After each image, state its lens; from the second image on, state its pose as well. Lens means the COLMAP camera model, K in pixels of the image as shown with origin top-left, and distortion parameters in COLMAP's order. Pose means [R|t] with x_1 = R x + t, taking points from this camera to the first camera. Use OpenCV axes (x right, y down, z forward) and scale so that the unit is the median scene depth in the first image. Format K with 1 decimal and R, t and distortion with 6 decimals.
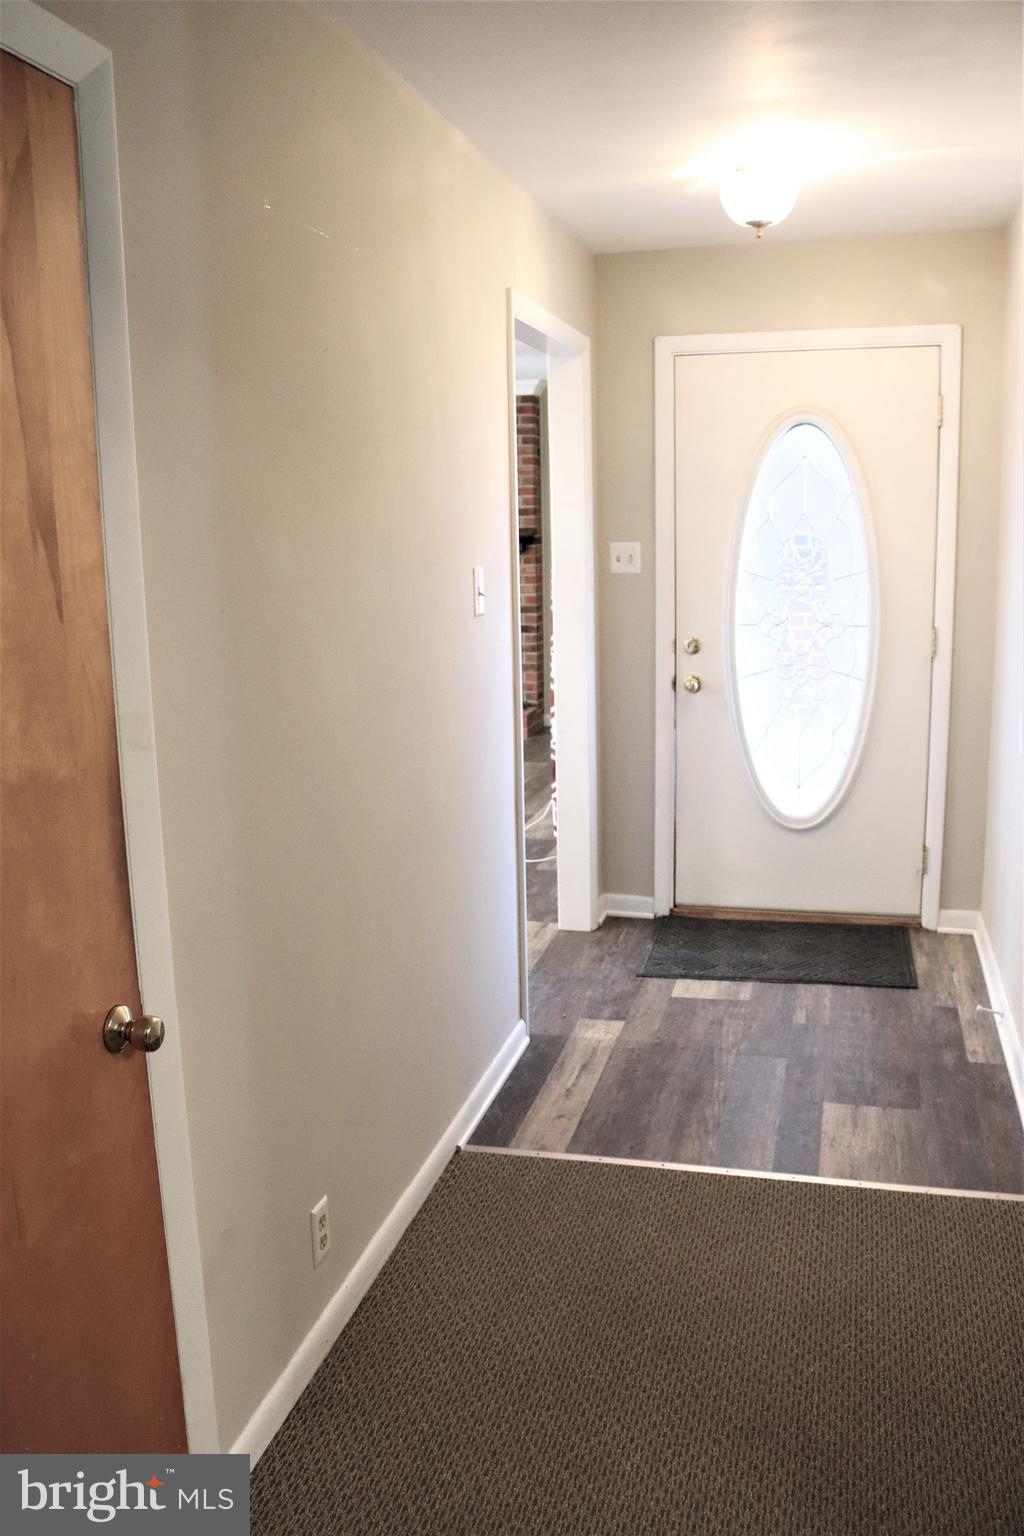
lens RADIAL K [[1265.0, 0, 512.4], [0, 1265.0, 769.8], [0, 0, 1]] dist [-0.140597, 0.091188]
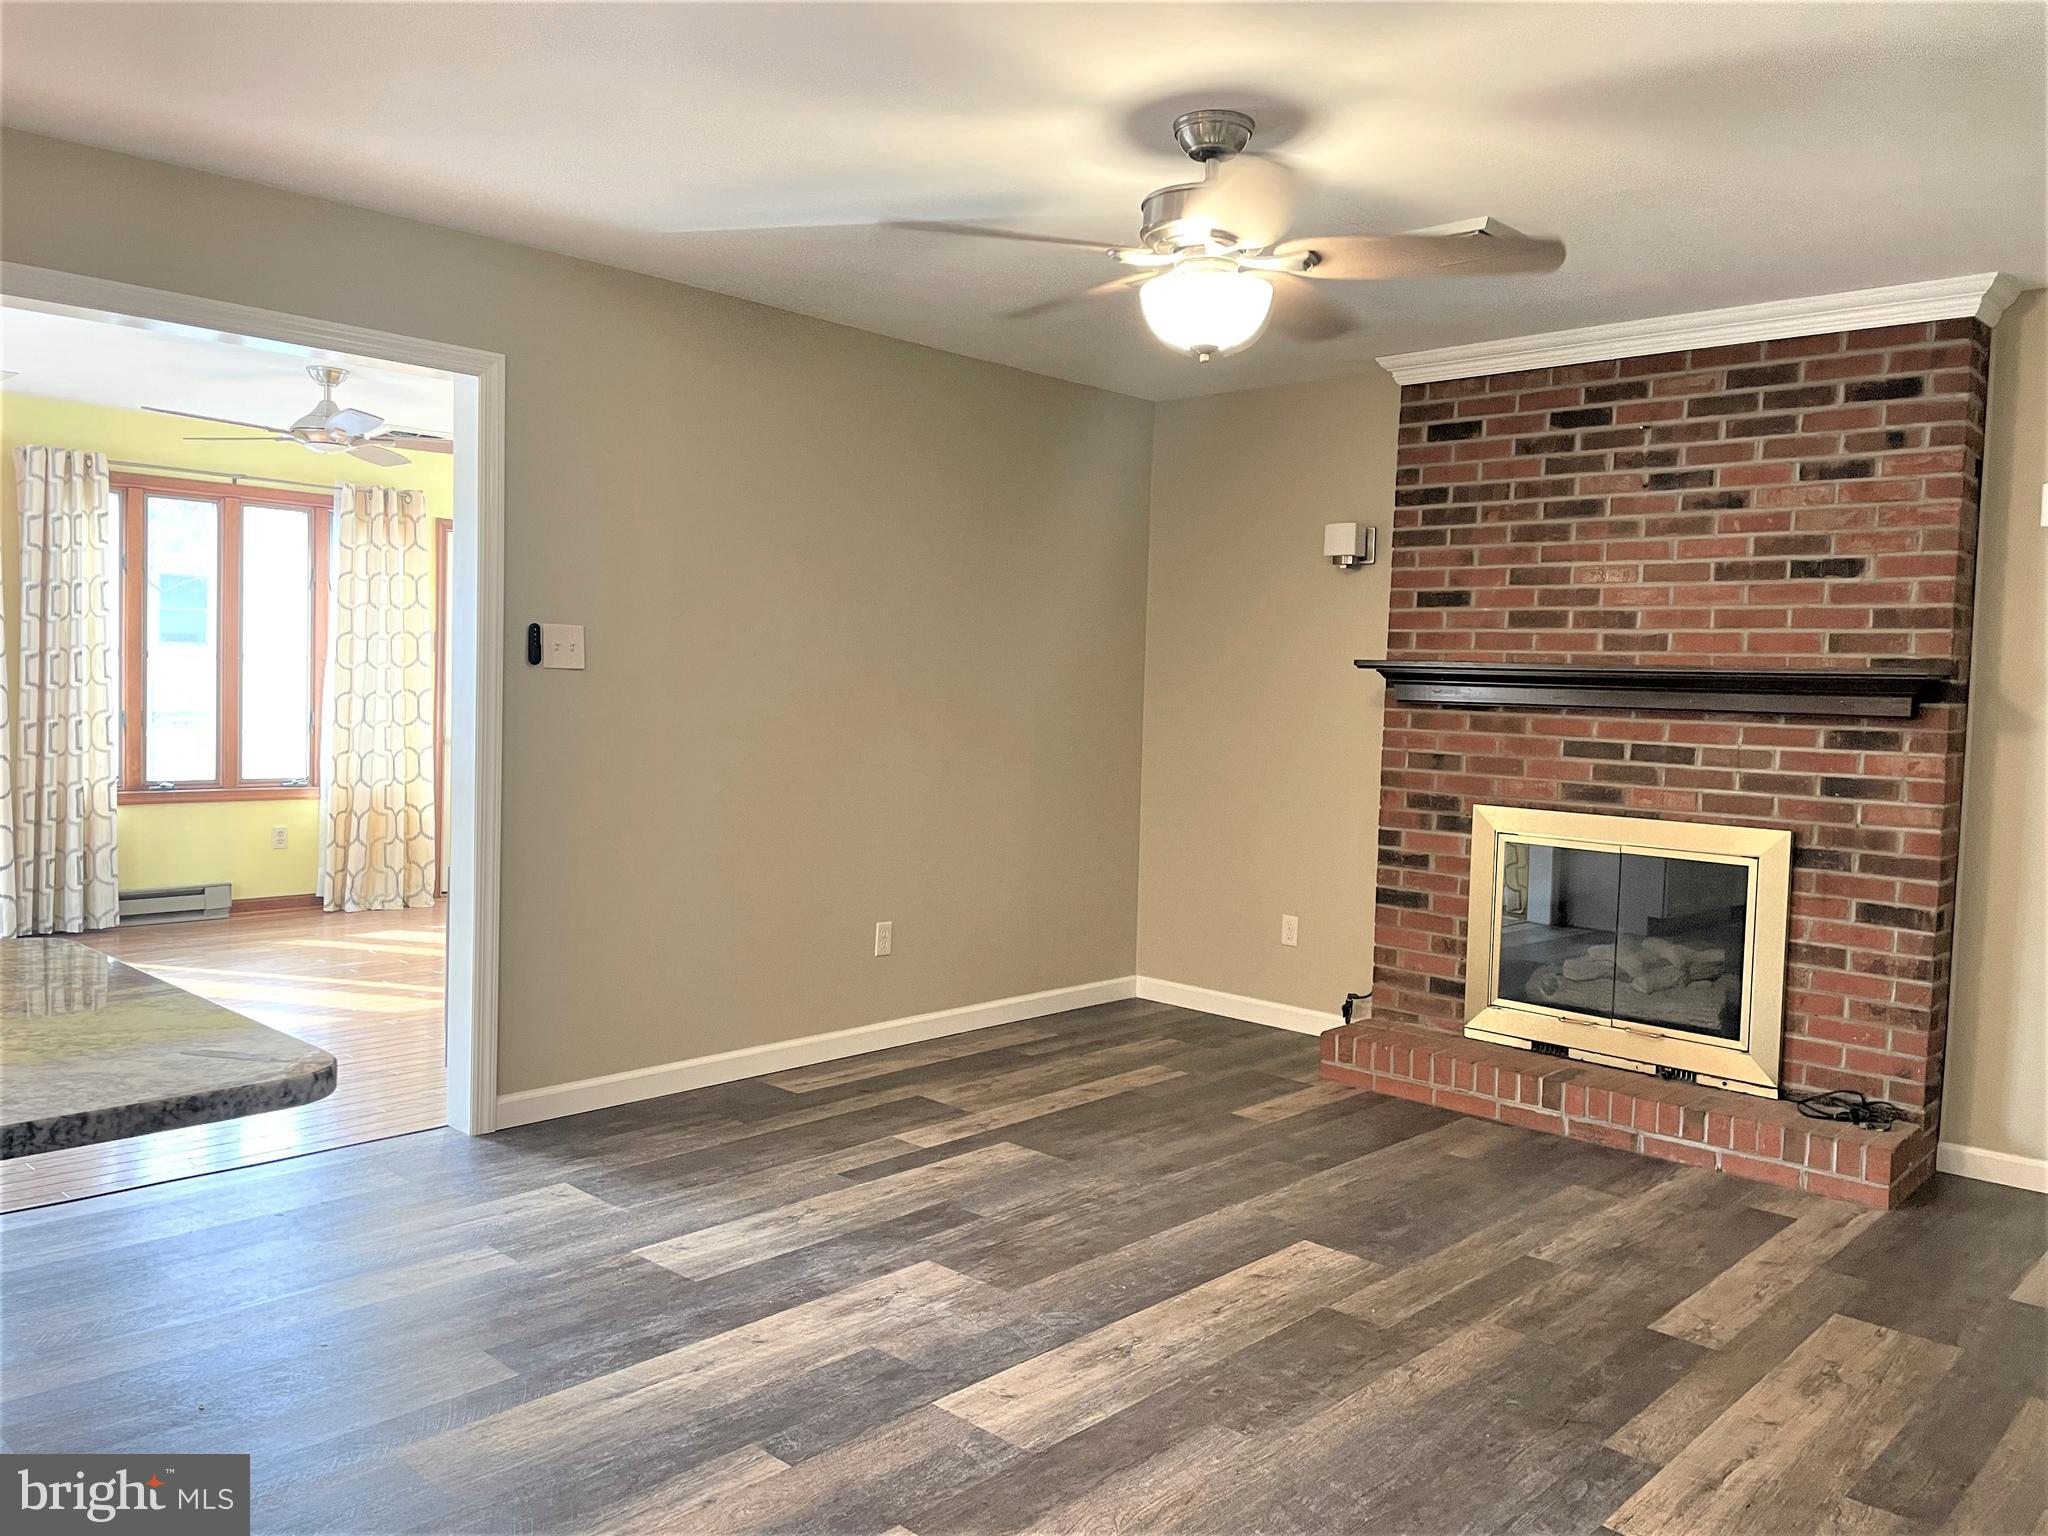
lens RADIAL K [[1543.8, 0, 1032.4], [0, 1543.8, 756.5], [0, 0, 1]] dist [0.013691, -0.010444]
pose [[0.884282, 0.071897, -0.461384, -0.010408], [-0.137715, 0.984281, -0.110564, -0.070936], [0.446183, 0.161310, 0.880284, 0.455338]]
